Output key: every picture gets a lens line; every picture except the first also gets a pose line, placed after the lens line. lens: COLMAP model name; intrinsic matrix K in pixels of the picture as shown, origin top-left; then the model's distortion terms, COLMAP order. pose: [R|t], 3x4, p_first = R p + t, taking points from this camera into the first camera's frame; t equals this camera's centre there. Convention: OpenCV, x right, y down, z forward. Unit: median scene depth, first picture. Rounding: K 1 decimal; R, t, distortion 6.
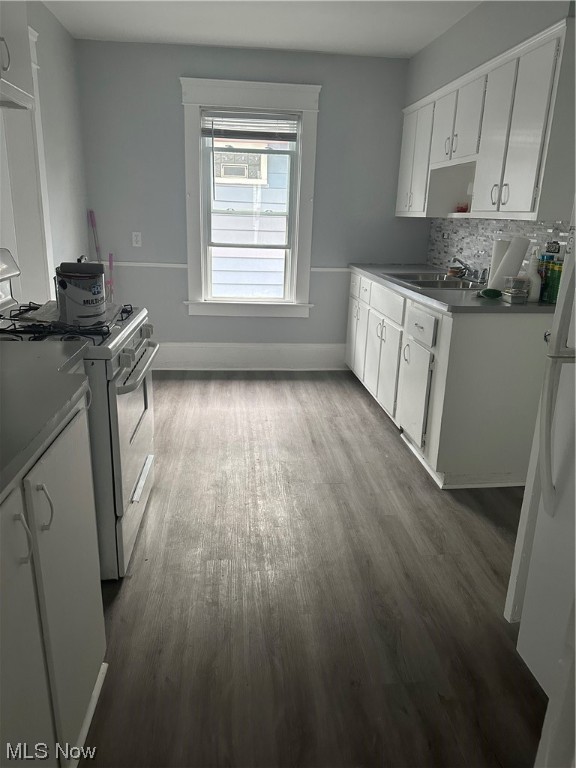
lens RADIAL K [[538.6, 0, 287.4], [0, 538.6, 395.1], [0, 0, 1]] dist [0.091830, -0.142586]
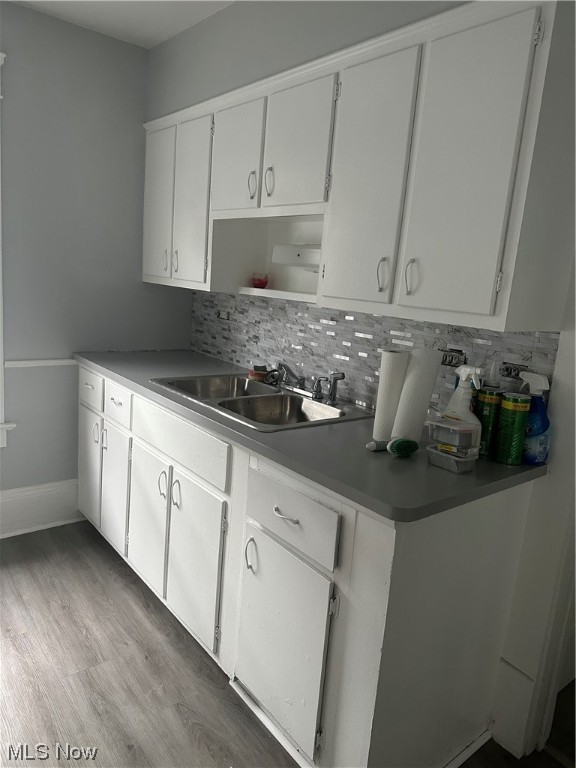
lens RADIAL K [[538.6, 0, 287.4], [0, 538.6, 395.1], [0, 0, 1]] dist [0.091830, -0.142586]
pose [[0.845040, -0.065077, 0.530729, -0.014517], [0.107538, 0.992969, -0.049469, -0.163413], [-0.523778, 0.098877, 0.846097, 0.424917]]
